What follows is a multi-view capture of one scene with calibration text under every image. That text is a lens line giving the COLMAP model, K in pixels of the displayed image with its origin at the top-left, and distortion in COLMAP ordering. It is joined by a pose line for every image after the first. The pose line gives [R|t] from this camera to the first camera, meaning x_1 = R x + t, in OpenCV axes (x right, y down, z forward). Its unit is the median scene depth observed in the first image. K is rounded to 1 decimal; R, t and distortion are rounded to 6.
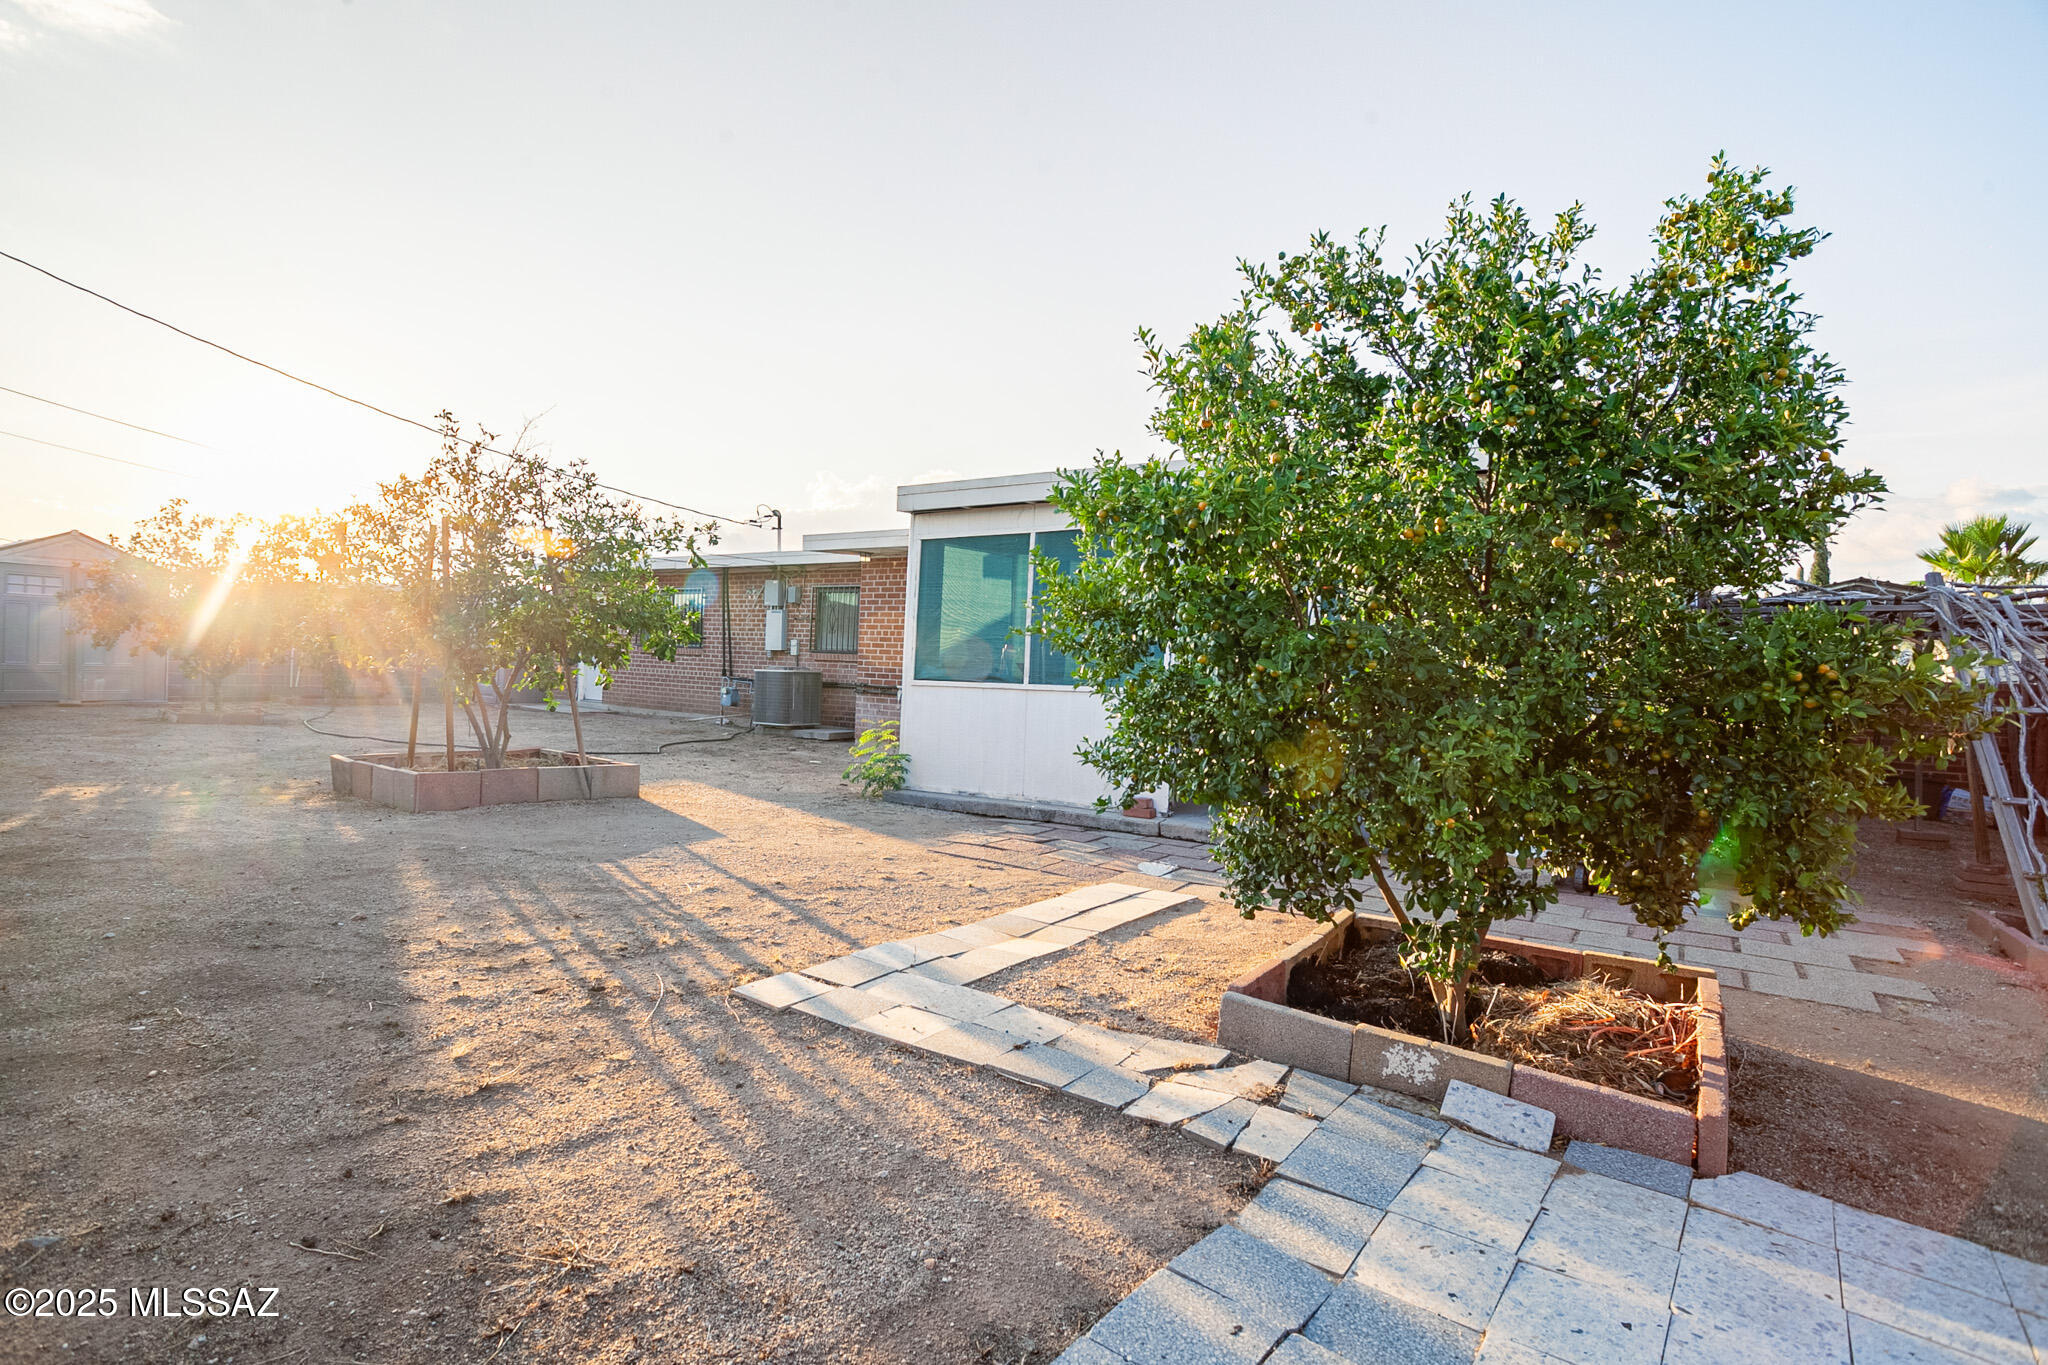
lens RADIAL K [[1027.4, 0, 1021.2], [0, 1027.4, 669.4], [0, 0, 1]] dist [-0.050412, 0.022180]
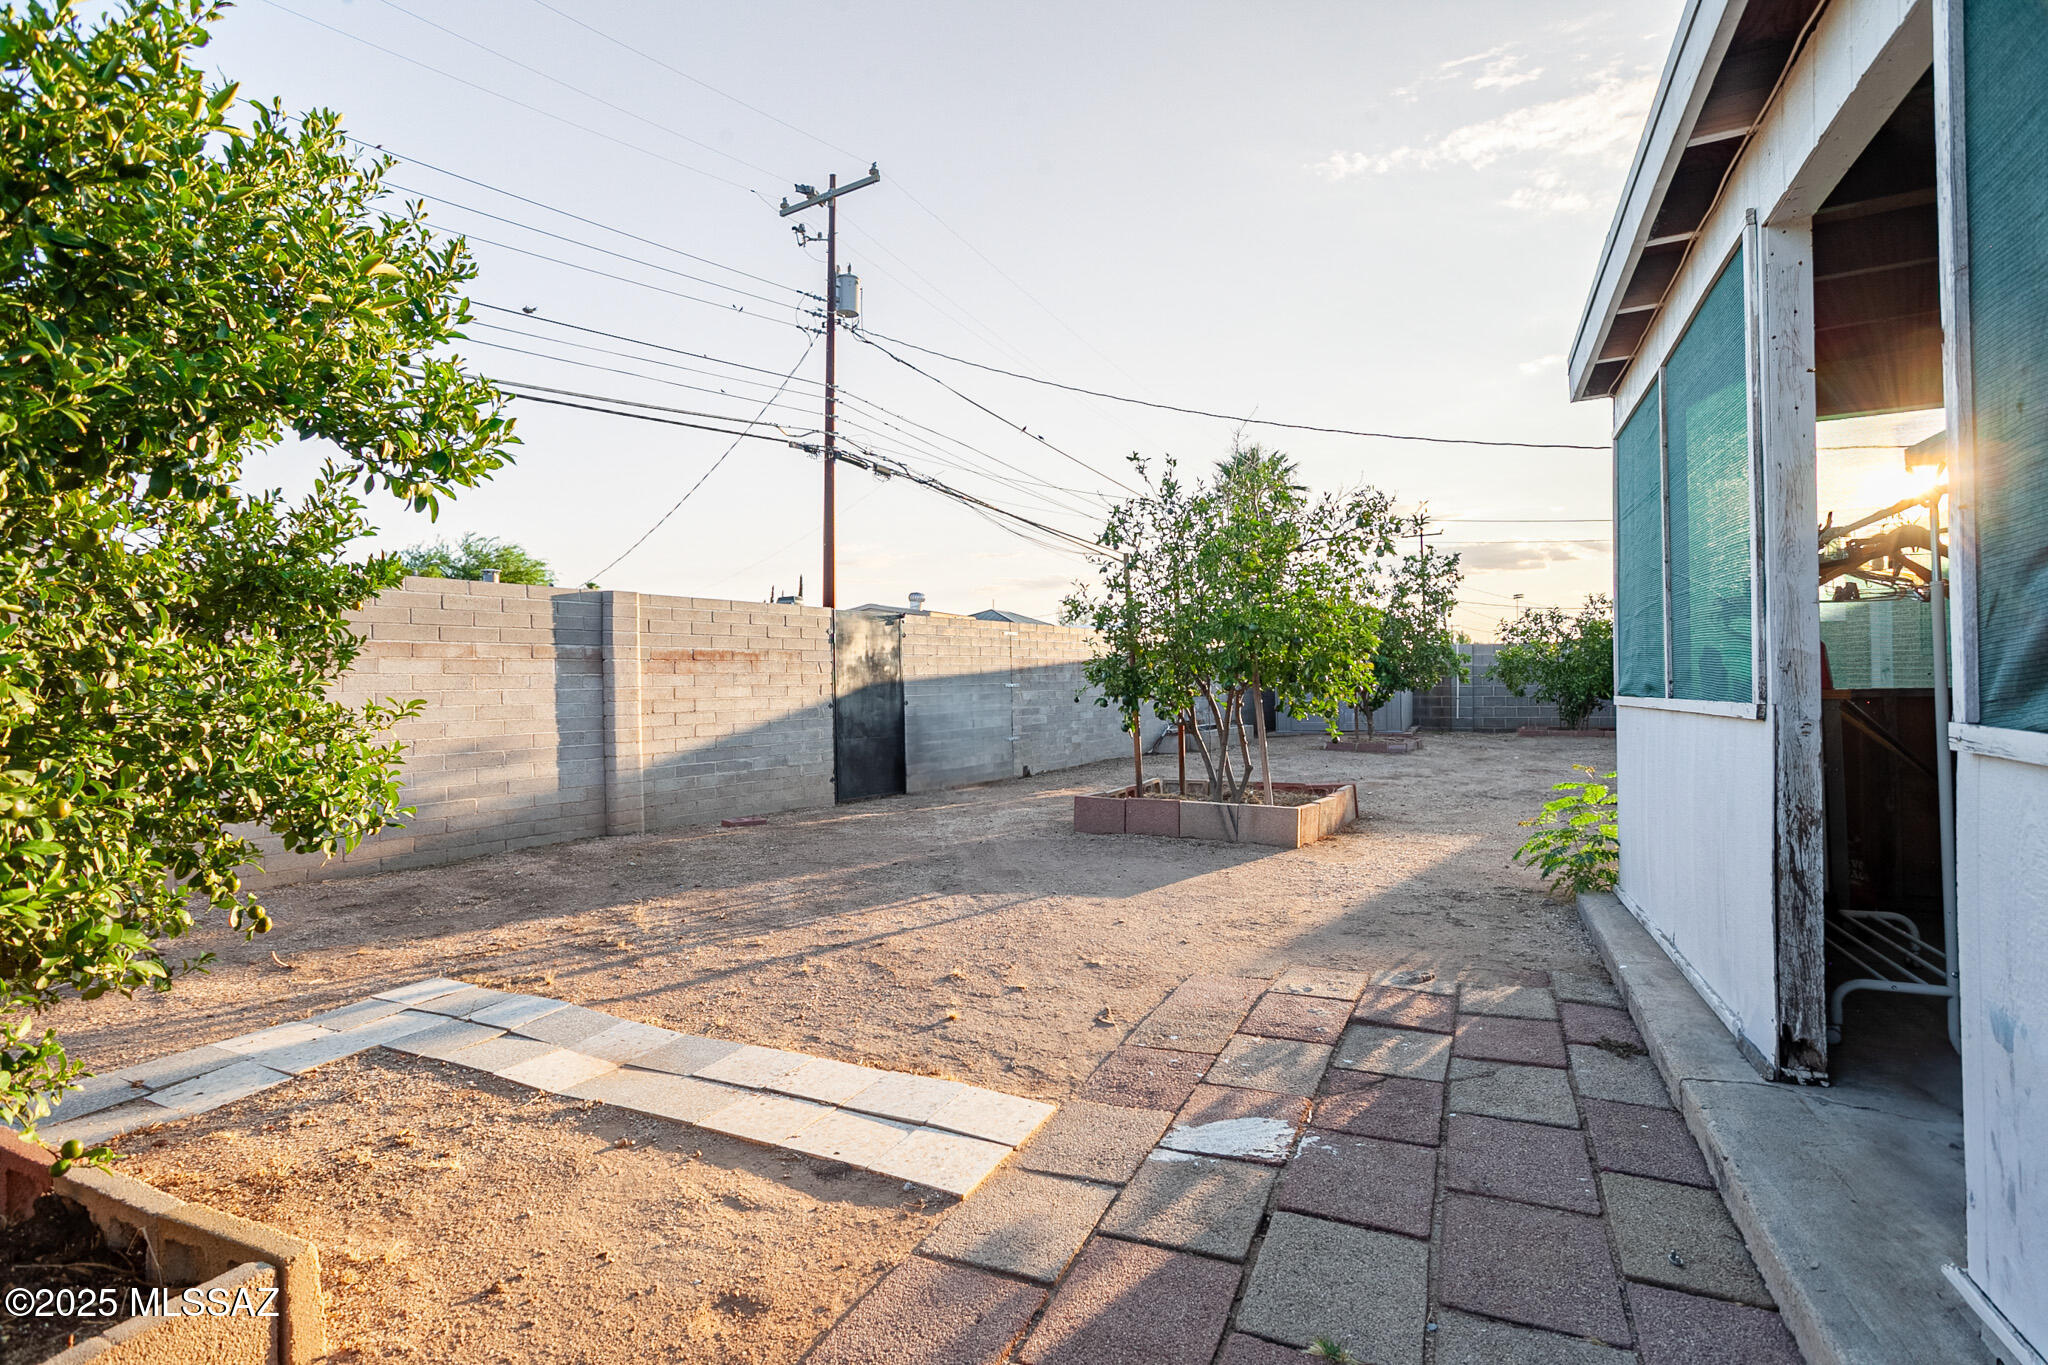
lens RADIAL K [[1027.4, 0, 1021.2], [0, 1027.4, 669.4], [0, 0, 1]] dist [-0.050412, 0.022180]
pose [[0.136848, -0.053333, -0.989155, 0.770897], [0.020895, 0.998483, -0.050946, 0.035353], [0.990372, -0.013697, 0.137755, 1.239083]]
